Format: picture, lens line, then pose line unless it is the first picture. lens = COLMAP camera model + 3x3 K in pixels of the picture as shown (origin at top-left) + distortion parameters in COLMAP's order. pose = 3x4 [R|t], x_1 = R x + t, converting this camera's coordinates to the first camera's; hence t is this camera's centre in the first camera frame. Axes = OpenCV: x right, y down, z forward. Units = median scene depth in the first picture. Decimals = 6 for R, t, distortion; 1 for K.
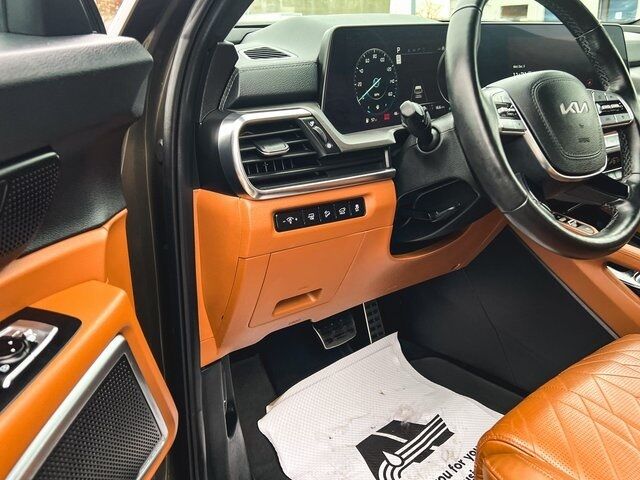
lens RADIAL K [[602.4, 0, 309.7], [0, 602.4, 231.2], [0, 0, 1]] dist [0.045318, 0.000000]
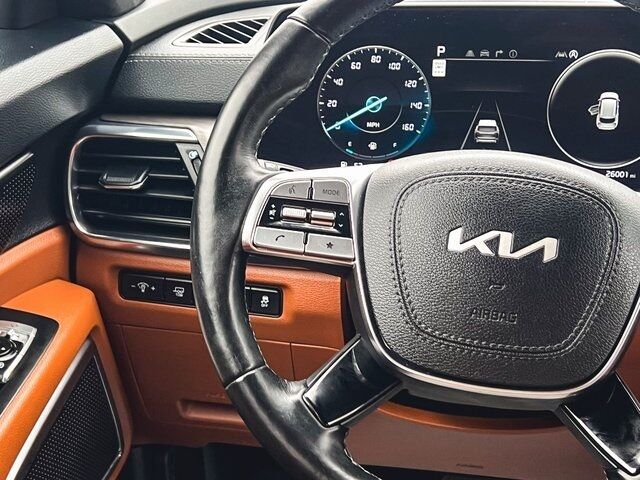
lens RADIAL K [[1011.7, 0, 305.1], [0, 1011.7, 254.7], [0, 0, 1]] dist [0.082570, 0.000000]
pose [[0.660131, 0.276794, -0.698292, 0.782603], [-0.236958, 0.958899, 0.156087, -0.245690], [0.712796, 0.062428, 0.698588, 0.294348]]
